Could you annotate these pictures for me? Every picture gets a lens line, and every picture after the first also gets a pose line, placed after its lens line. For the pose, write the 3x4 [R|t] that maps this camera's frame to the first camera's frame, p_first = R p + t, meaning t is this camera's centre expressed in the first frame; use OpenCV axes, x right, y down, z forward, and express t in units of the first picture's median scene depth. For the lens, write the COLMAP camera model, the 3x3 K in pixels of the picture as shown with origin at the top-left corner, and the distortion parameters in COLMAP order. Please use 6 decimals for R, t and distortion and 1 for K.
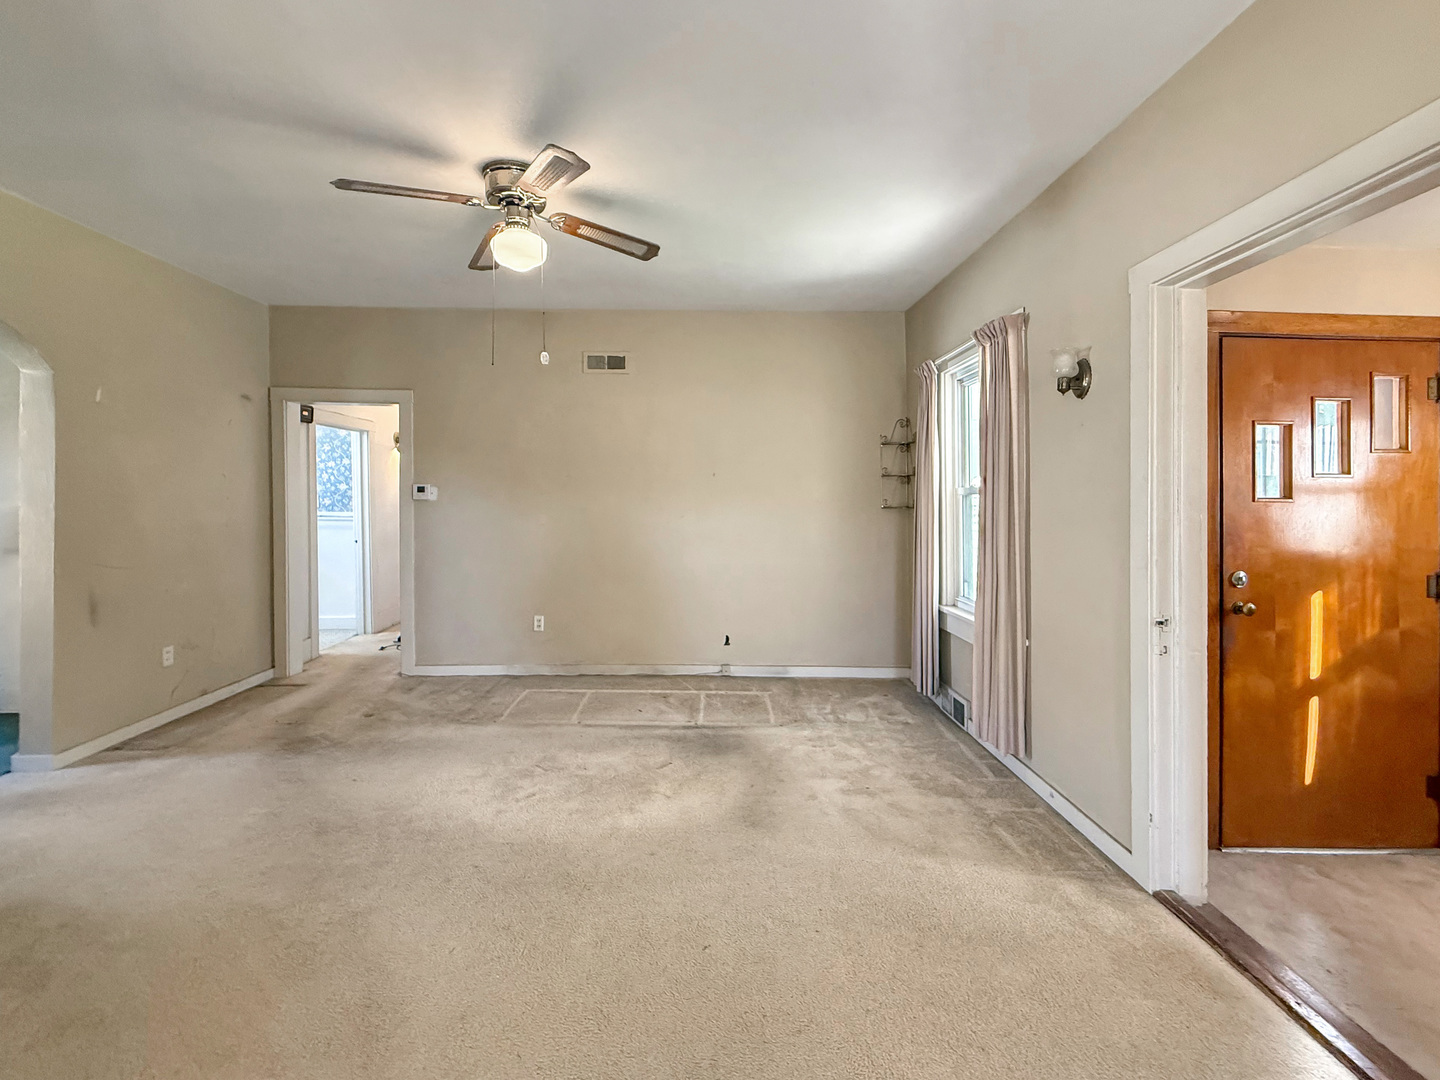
lens RADIAL K [[582.9, 0, 722.3], [0, 582.9, 483.3], [0, 0, 1]] dist [0.001024, 0.000241]
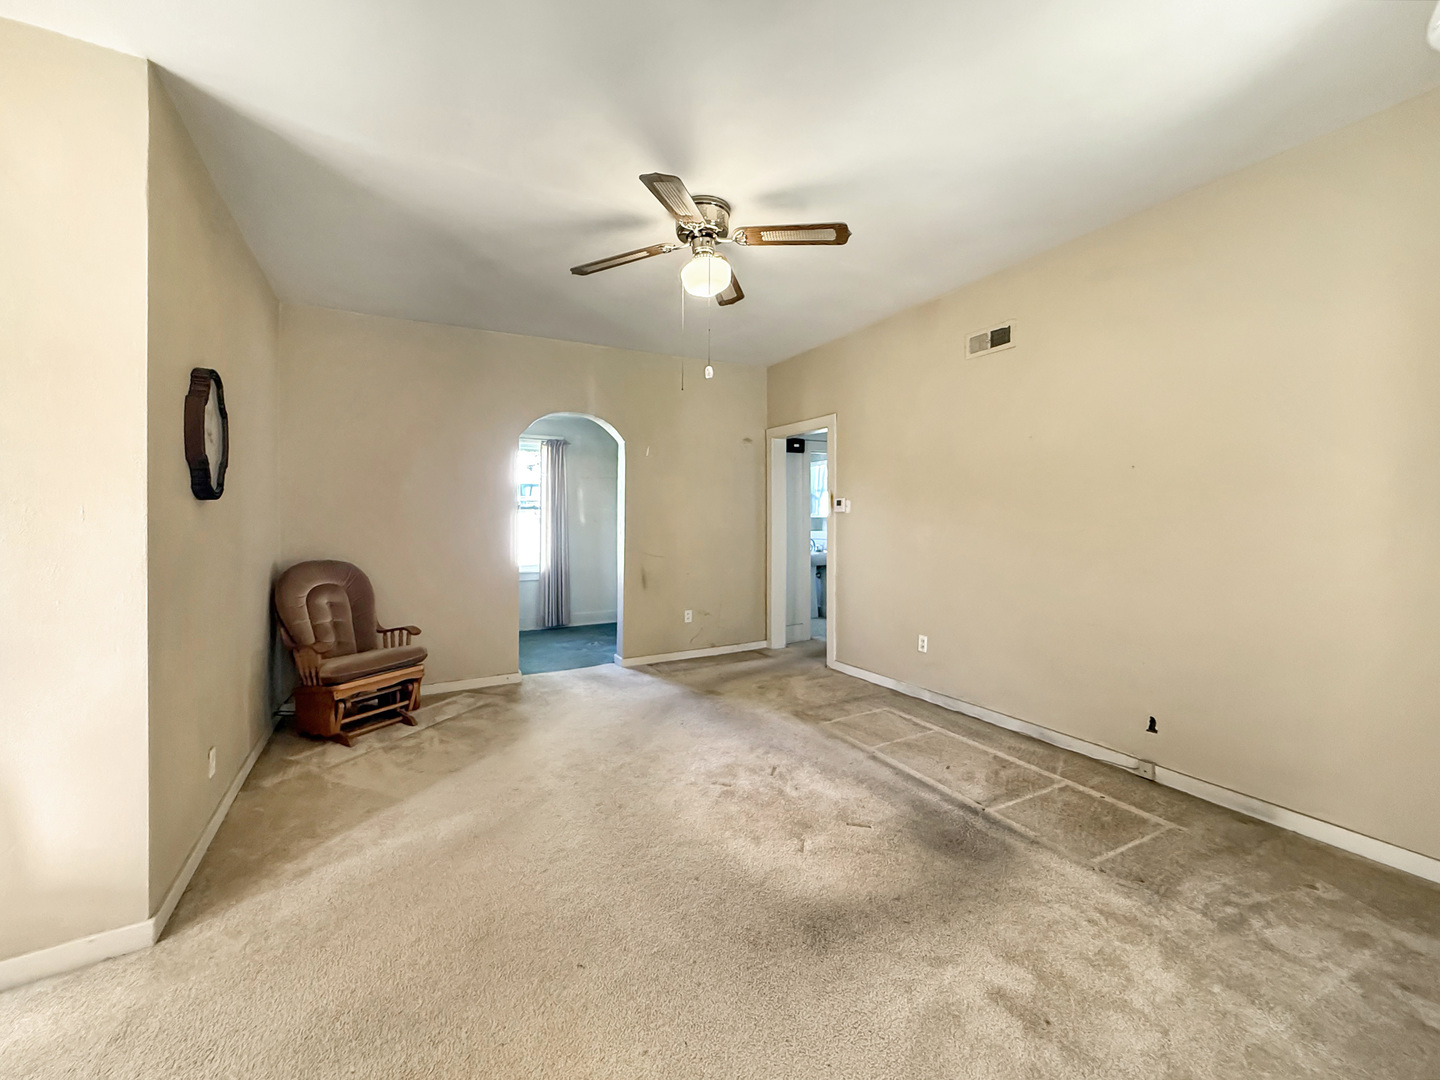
lens RADIAL K [[578.4, 0, 716.7], [0, 578.4, 514.5], [0, 0, 1]] dist [-0.001088, -0.000458]
pose [[0.470534, -0.013279, -0.882282, 0.445557], [0.033258, 0.999443, 0.002694, 0.028715], [0.881755, -0.030611, 0.470713, 0.372634]]
